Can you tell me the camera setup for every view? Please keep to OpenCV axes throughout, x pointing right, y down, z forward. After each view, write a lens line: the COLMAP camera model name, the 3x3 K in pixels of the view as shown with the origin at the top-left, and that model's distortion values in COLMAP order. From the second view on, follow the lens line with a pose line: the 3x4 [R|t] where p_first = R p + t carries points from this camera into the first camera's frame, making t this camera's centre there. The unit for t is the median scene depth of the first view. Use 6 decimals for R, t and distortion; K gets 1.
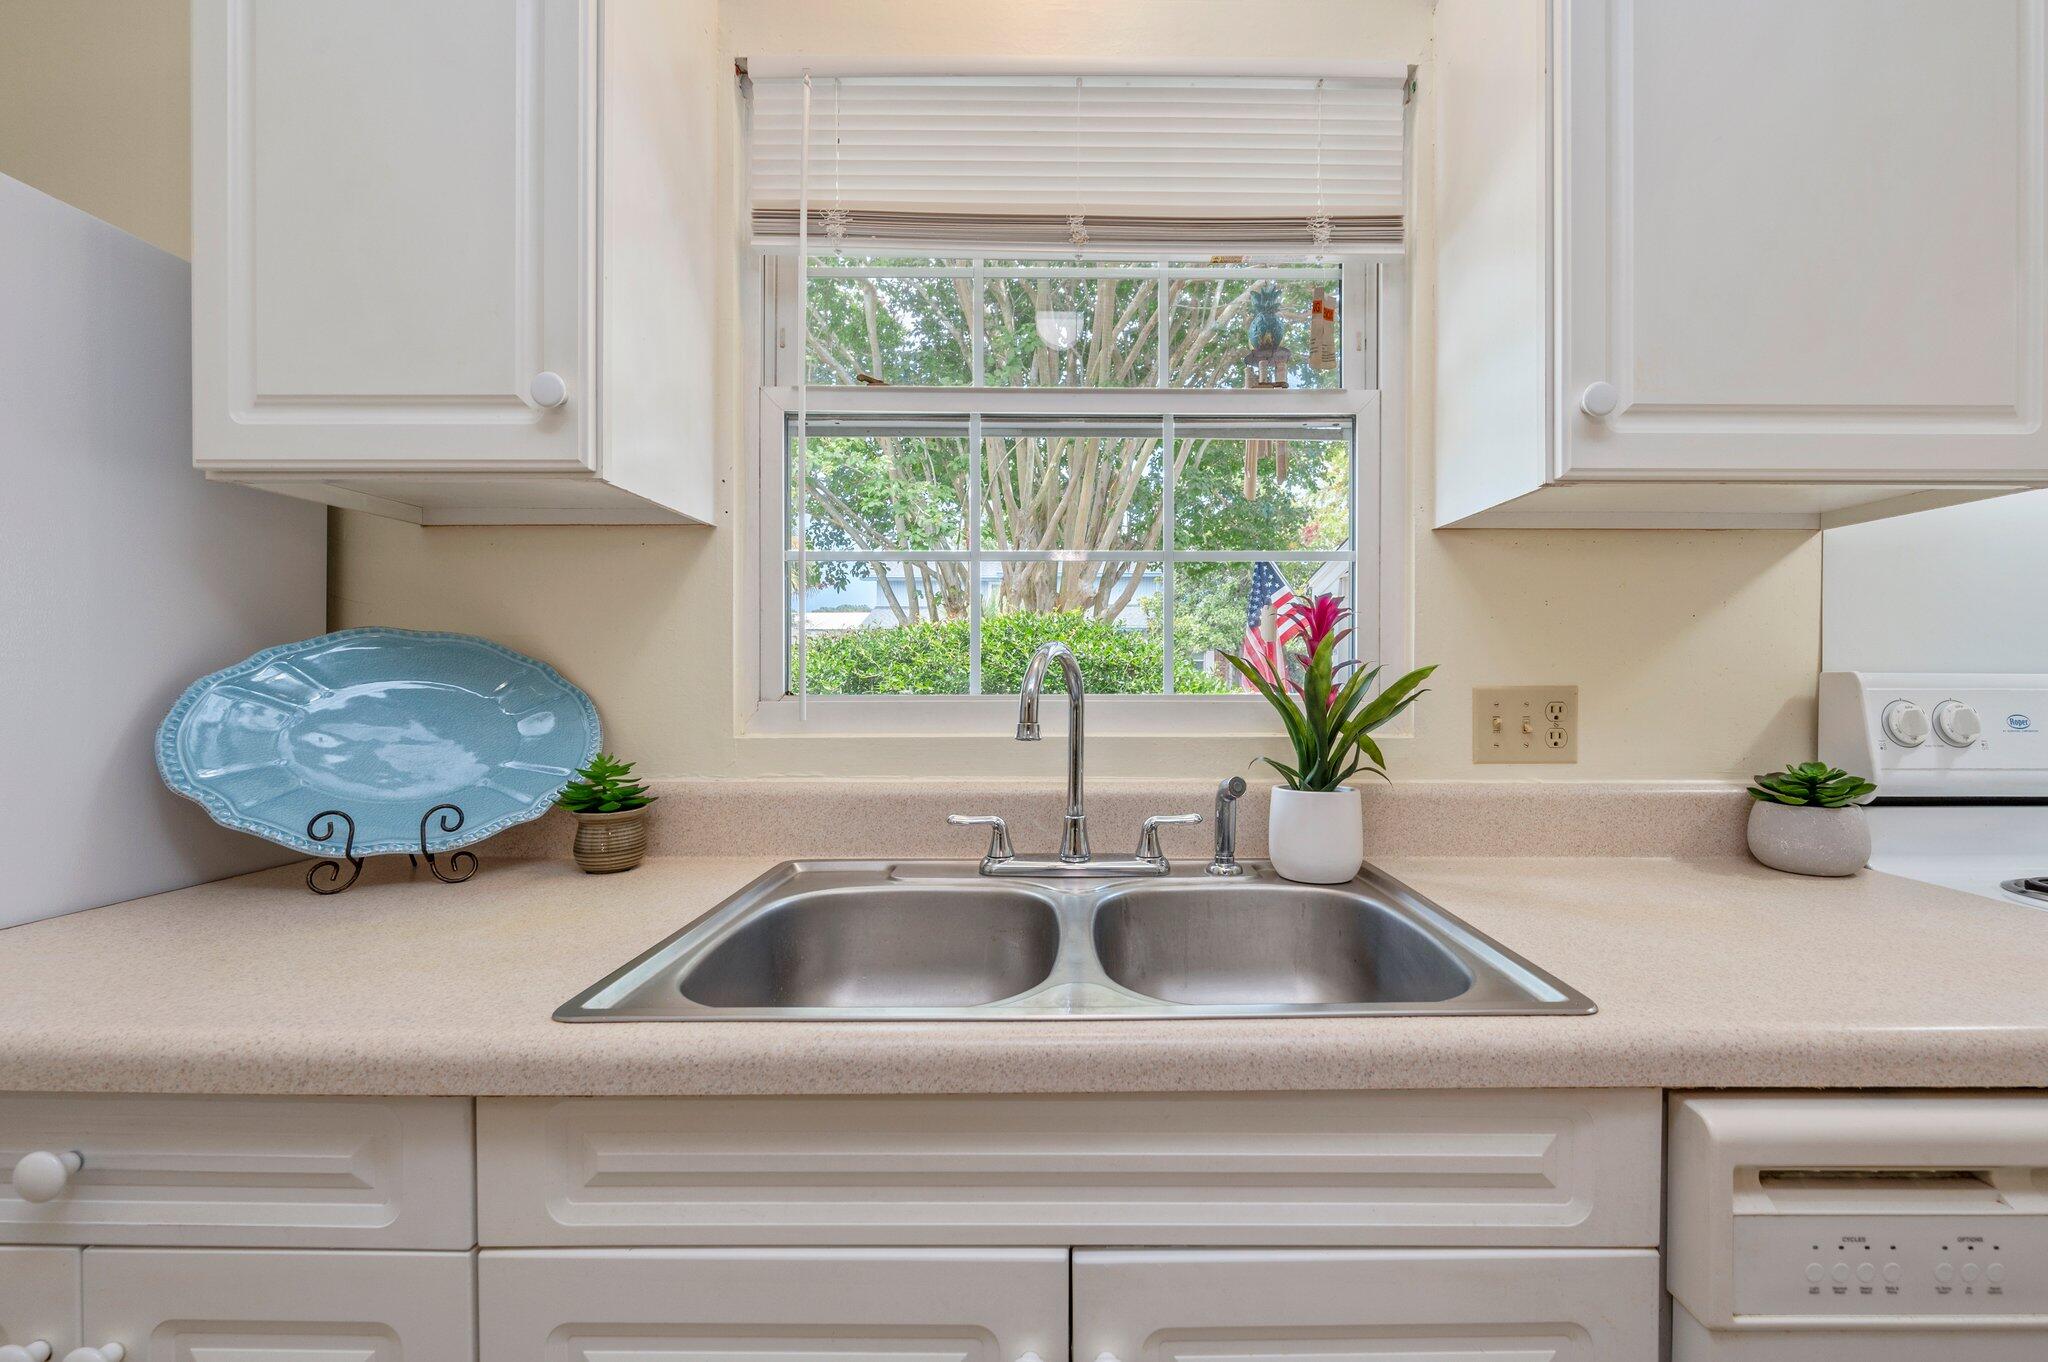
lens RADIAL K [[822.2, 0, 1013.7], [0, 822.2, 697.9], [0, 0, 1]] dist [-0.004509, -0.000461]
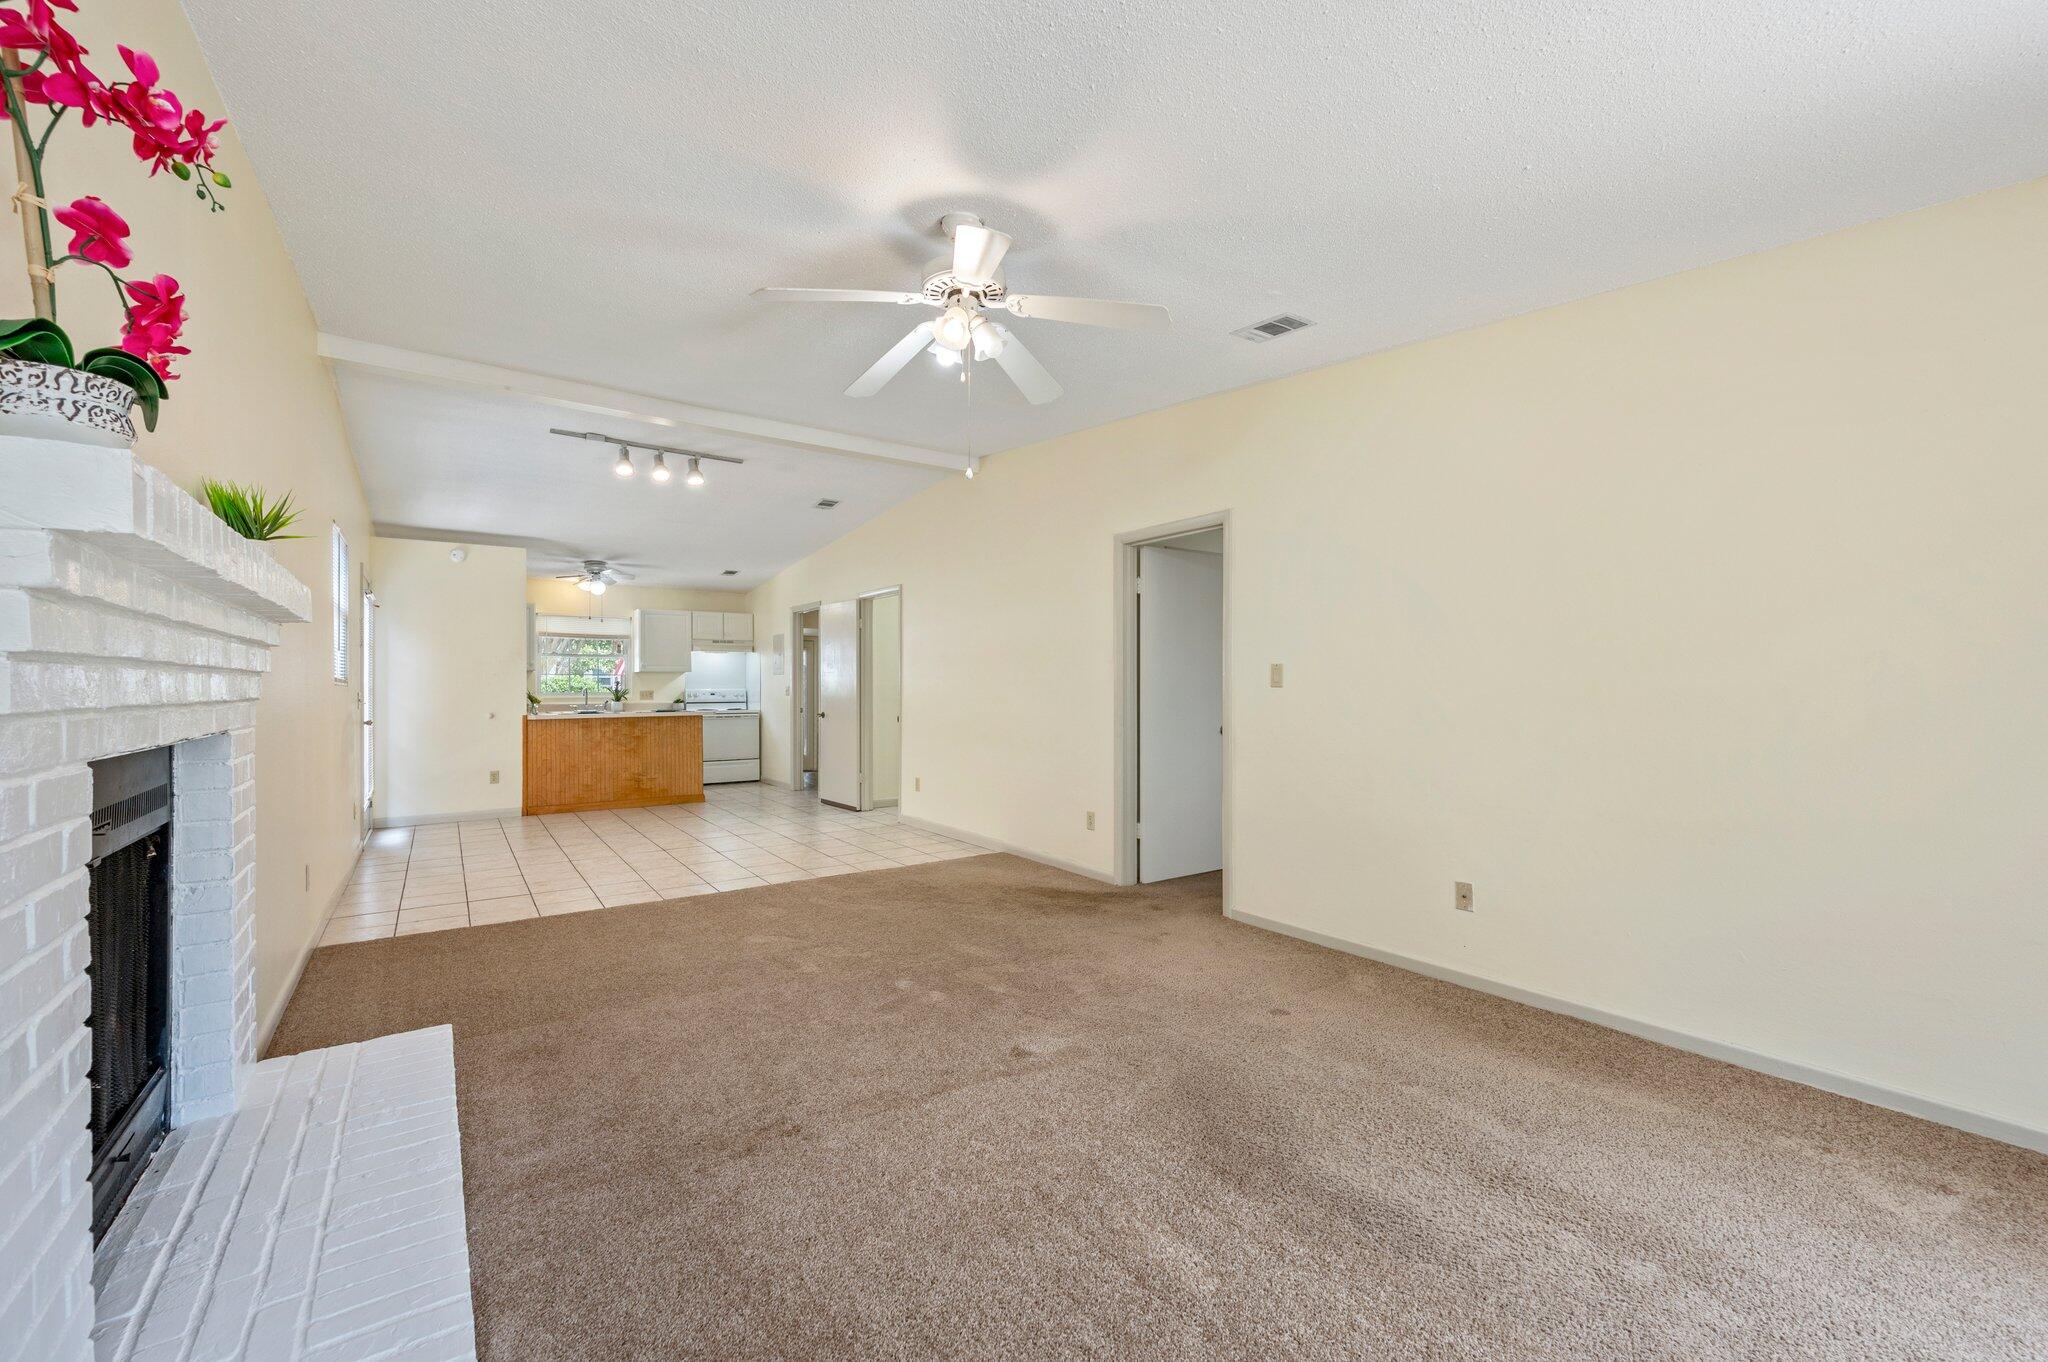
lens RADIAL K [[822.2, 0, 1023.1], [0, 822.2, 688.0], [0, 0, 1]] dist [-0.004509, -0.000461]
pose [[0.833252, -0.001268, 0.552892, -0.887016], [0.015324, 0.999666, -0.020802, 0.211673], [-0.552681, 0.025805, 0.832993, -8.854359]]
